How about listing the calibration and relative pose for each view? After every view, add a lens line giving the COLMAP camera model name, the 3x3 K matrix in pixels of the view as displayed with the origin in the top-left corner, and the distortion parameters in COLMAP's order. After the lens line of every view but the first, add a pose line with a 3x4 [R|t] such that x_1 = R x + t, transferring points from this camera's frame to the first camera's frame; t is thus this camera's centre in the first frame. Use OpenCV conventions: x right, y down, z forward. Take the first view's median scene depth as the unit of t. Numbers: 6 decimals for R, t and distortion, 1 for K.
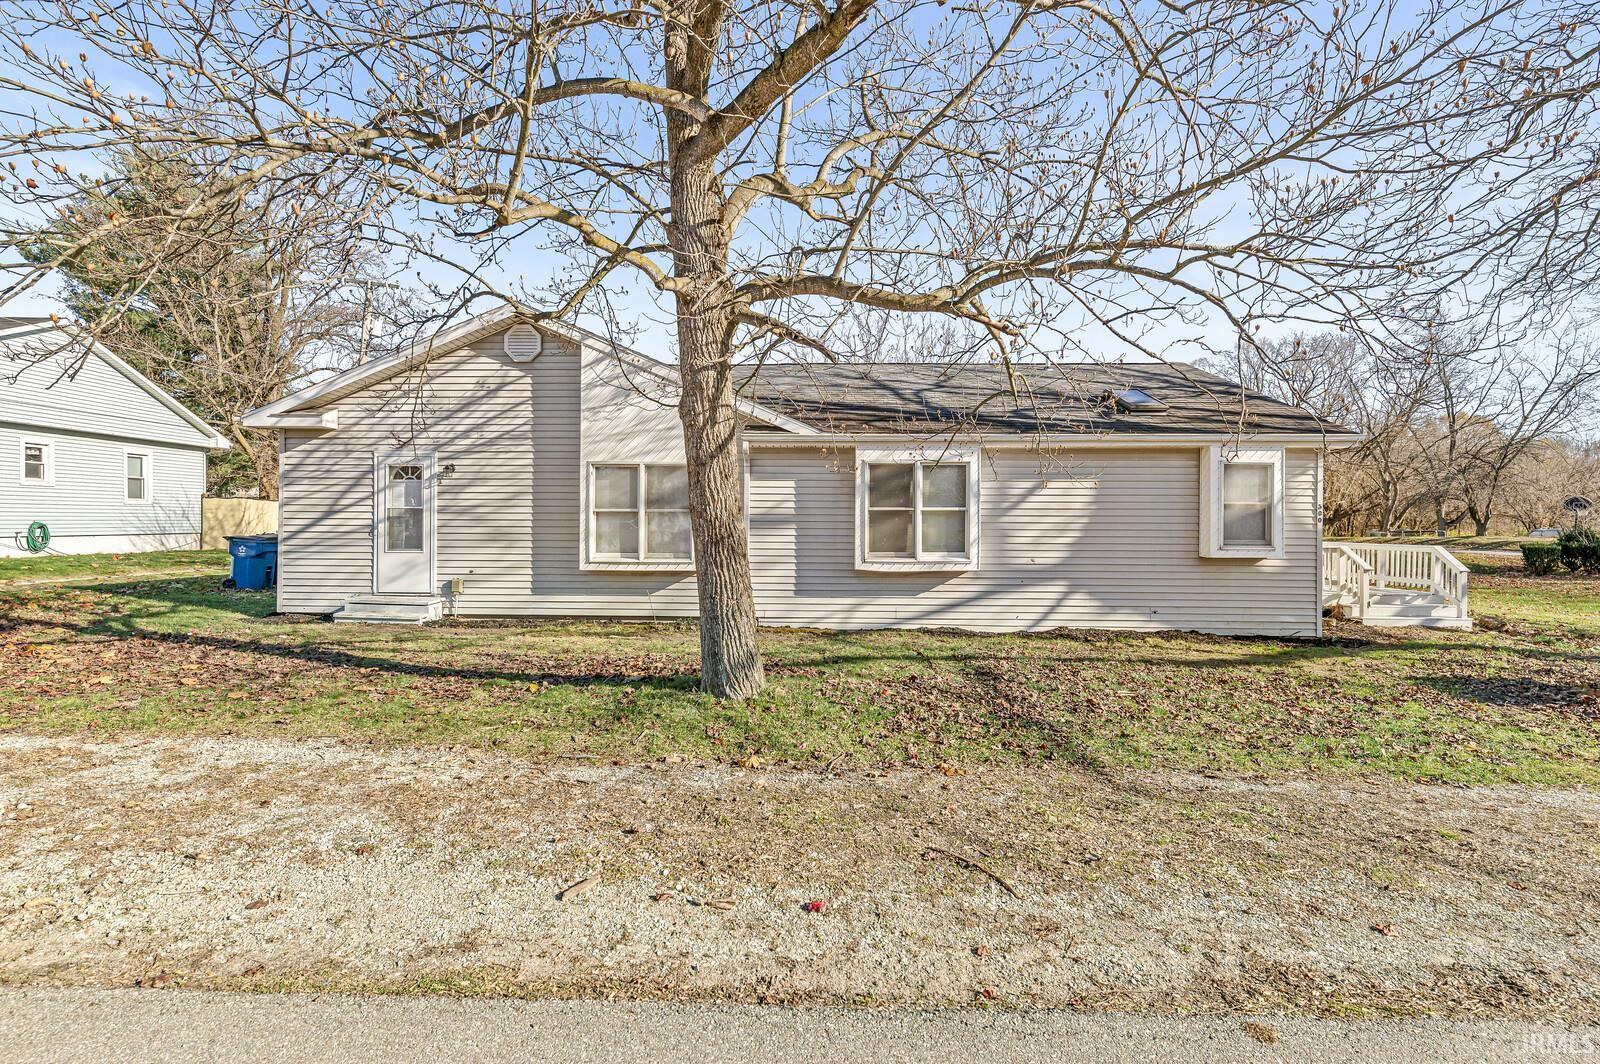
lens RADIAL K [[694.4, 0, 821.1], [0, 694.4, 512.5], [0, 0, 1]] dist [0.026122, 0.000241]
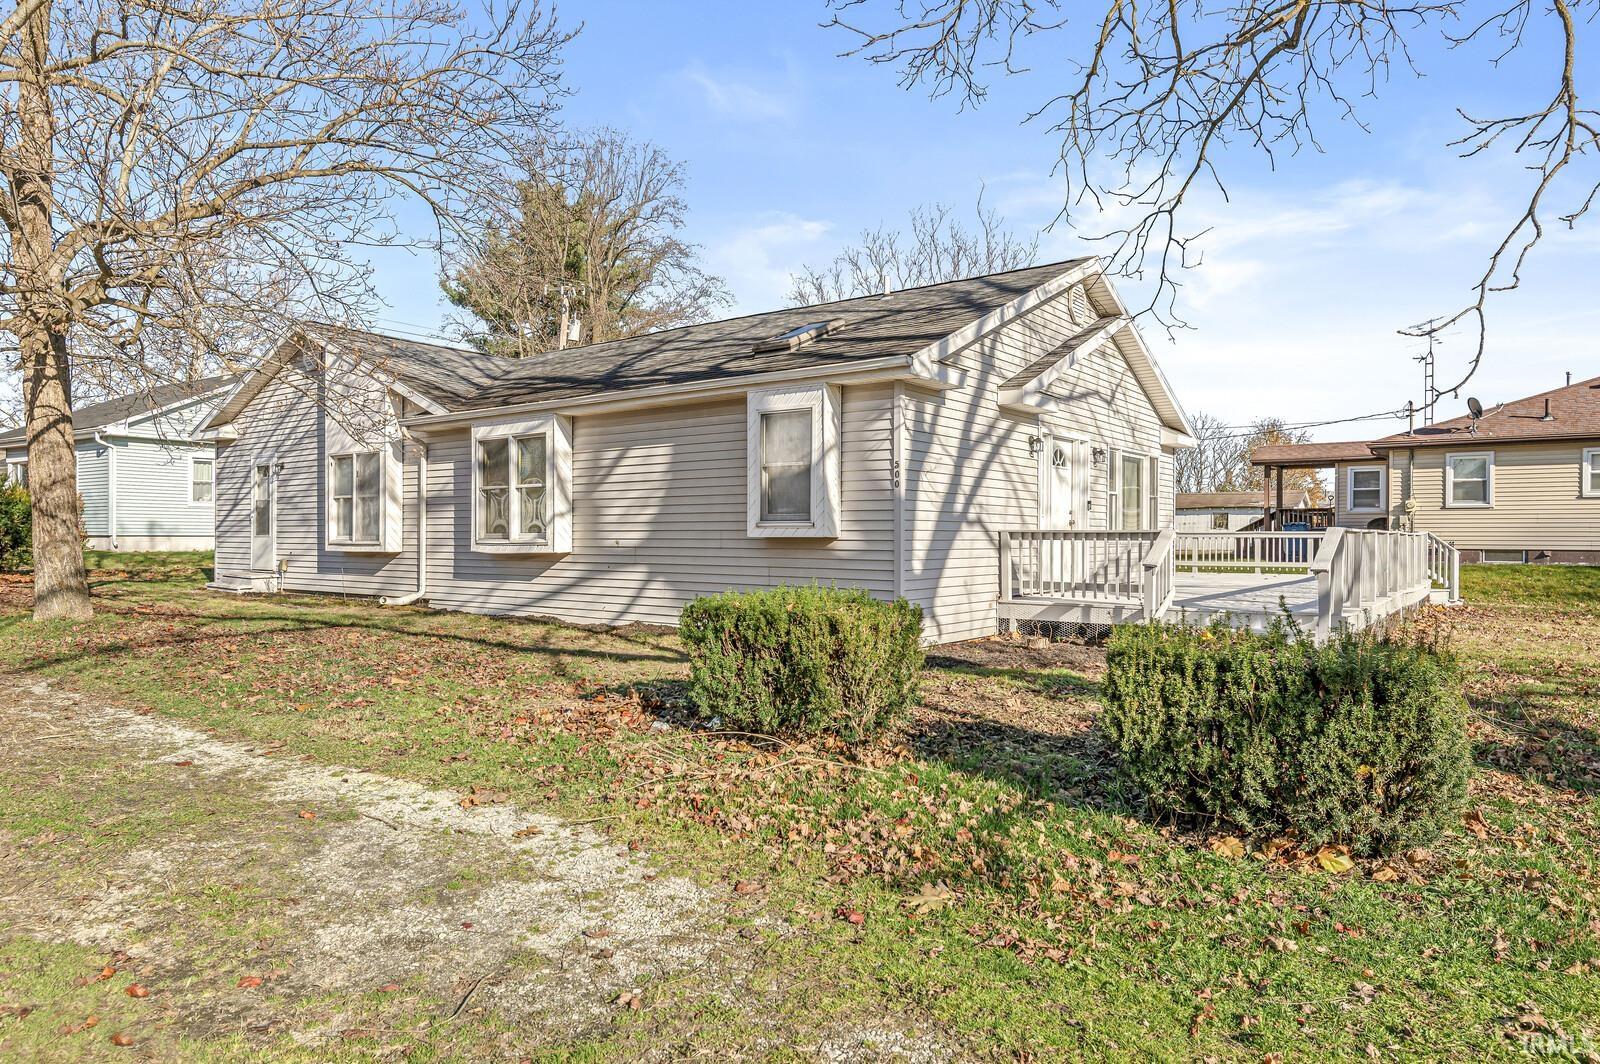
lens RADIAL K [[995.6, 0, 800.0], [0, 995.6, 532.0], [0, 0, 1]] dist [0.001077, 0.000404]
pose [[0.811841, -0.007747, -0.583828, 1.213971], [0.018985, 0.999734, 0.013133, 0.044612], [0.583570, -0.021746, 0.811771, 0.140120]]
